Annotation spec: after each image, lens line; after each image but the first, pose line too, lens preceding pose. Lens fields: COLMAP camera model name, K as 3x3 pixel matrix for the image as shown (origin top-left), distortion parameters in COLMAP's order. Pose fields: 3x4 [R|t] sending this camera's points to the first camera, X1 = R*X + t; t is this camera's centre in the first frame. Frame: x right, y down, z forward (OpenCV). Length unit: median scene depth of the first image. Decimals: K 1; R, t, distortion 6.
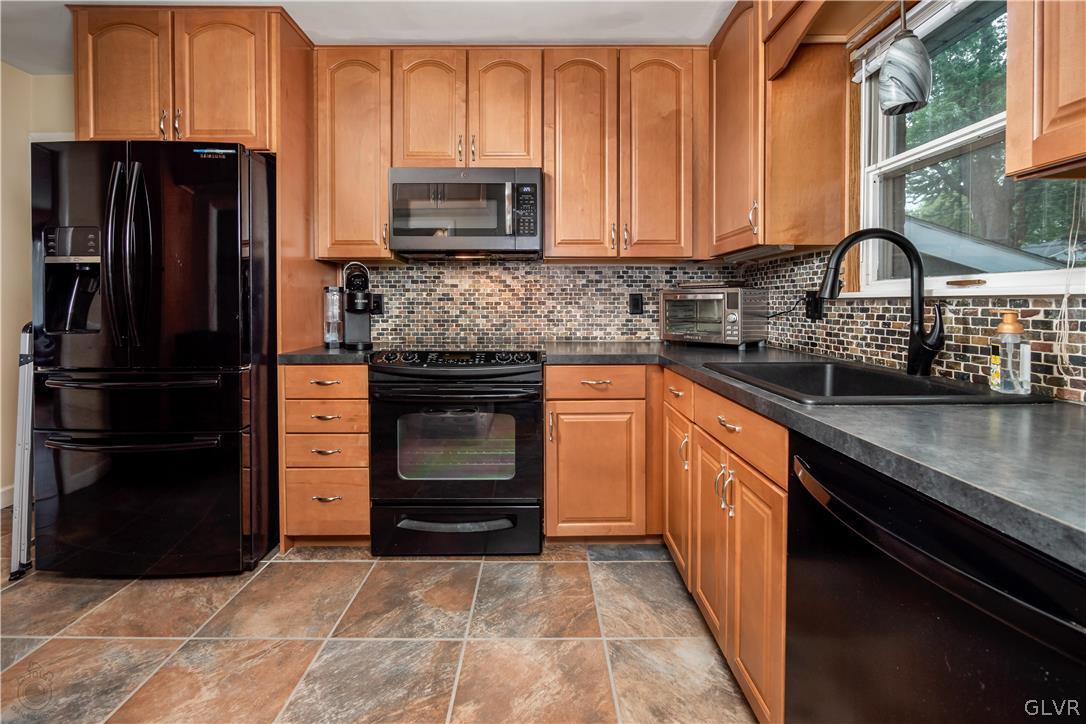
lens RADIAL K [[455.2, 0, 540.7], [0, 455.2, 305.6], [0, 0, 1]] dist [-0.000463, 0.000234]
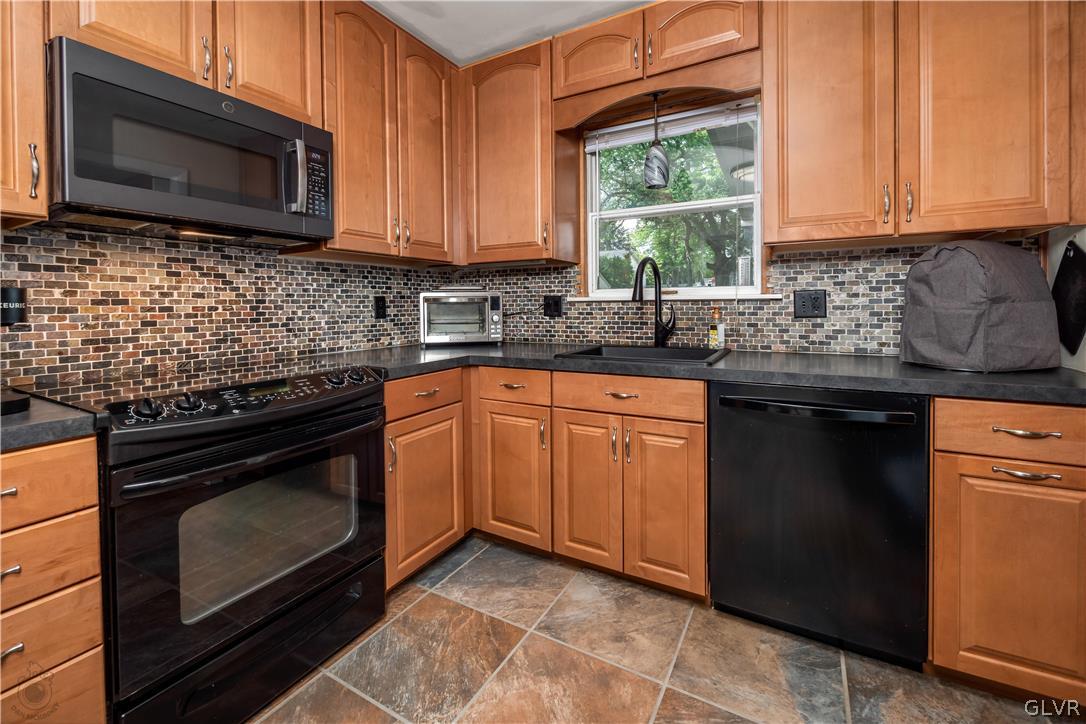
lens RADIAL K [[455.2, 0, 540.7], [0, 455.2, 305.6], [0, 0, 1]] dist [-0.000463, 0.000234]
pose [[0.508759, -0.005803, 0.860889, -0.474671], [0.014189, 0.999898, -0.001645, -0.001243], [-0.860792, 0.013052, 0.508790, 0.288546]]
